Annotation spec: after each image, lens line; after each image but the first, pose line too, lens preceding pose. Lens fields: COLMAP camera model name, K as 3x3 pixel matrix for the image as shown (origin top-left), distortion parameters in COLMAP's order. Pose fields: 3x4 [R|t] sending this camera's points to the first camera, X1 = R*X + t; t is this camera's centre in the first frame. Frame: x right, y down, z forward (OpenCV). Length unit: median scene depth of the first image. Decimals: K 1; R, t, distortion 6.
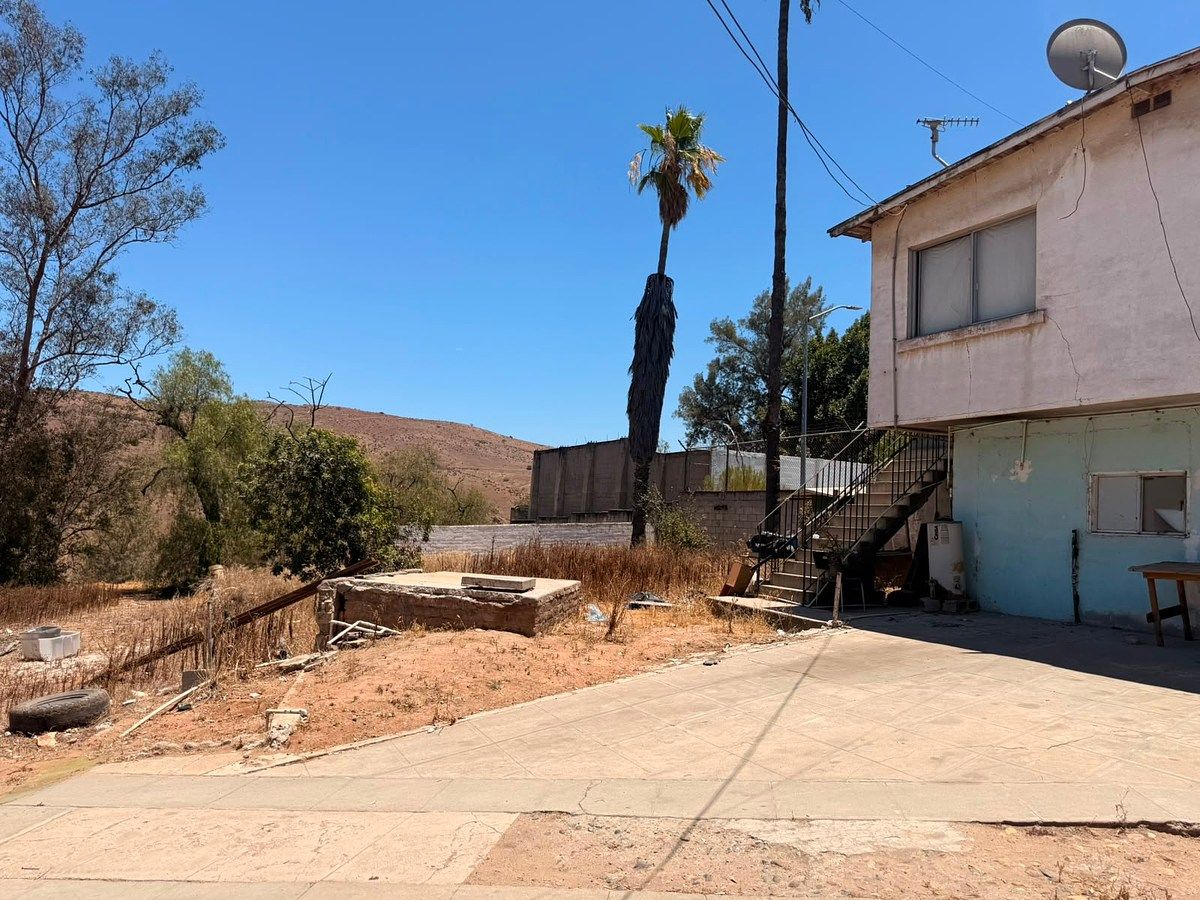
lens RADIAL K [[861.5, 0, 600.8], [0, 861.5, 456.8], [0, 0, 1]] dist [0.075936, -0.063055]
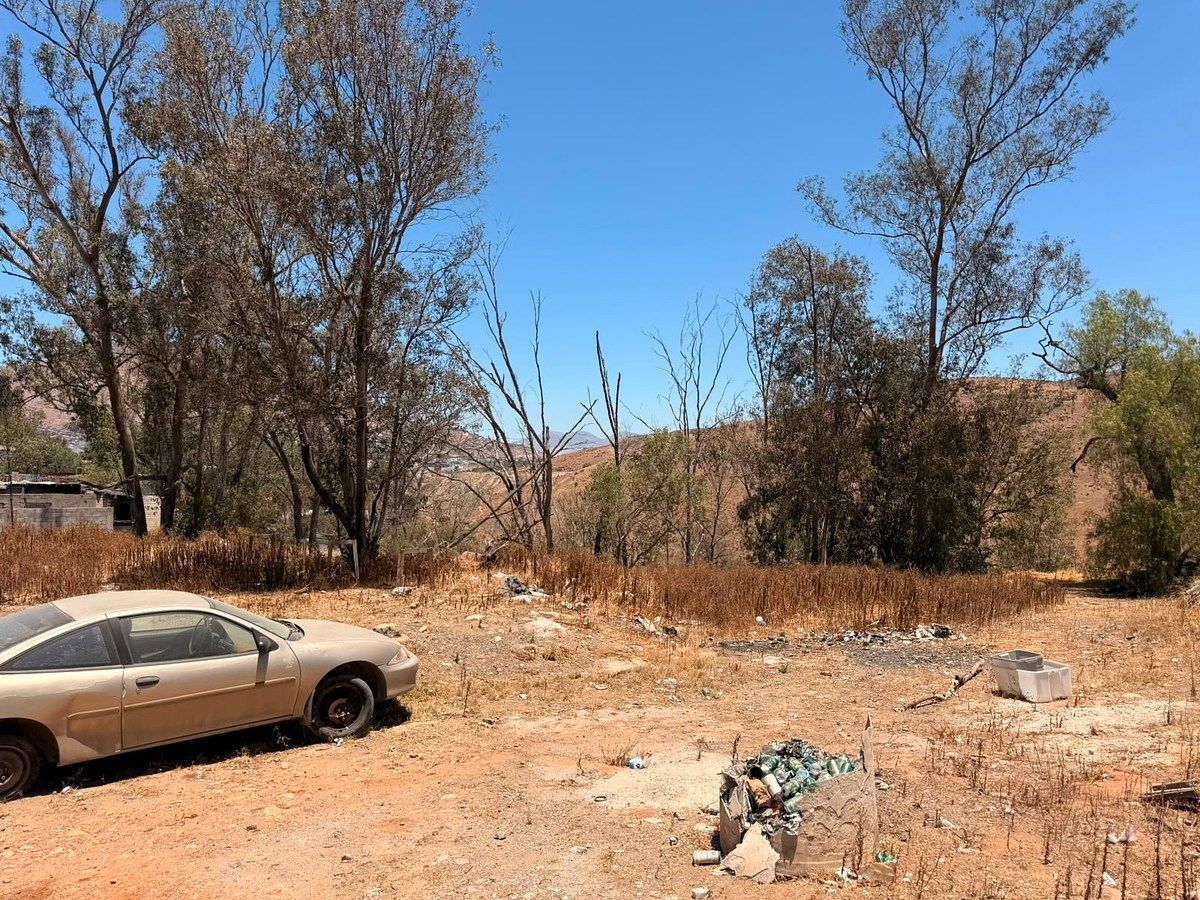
lens RADIAL K [[846.7, 0, 590.7], [0, 846.7, 454.9], [0, 0, 1]] dist [0.064047, -0.071126]
pose [[0.576464, -0.073307, -0.813827, -0.111727], [0.093681, 0.995330, -0.023298, 0.002598], [0.811734, -0.062809, 0.580640, 0.134949]]
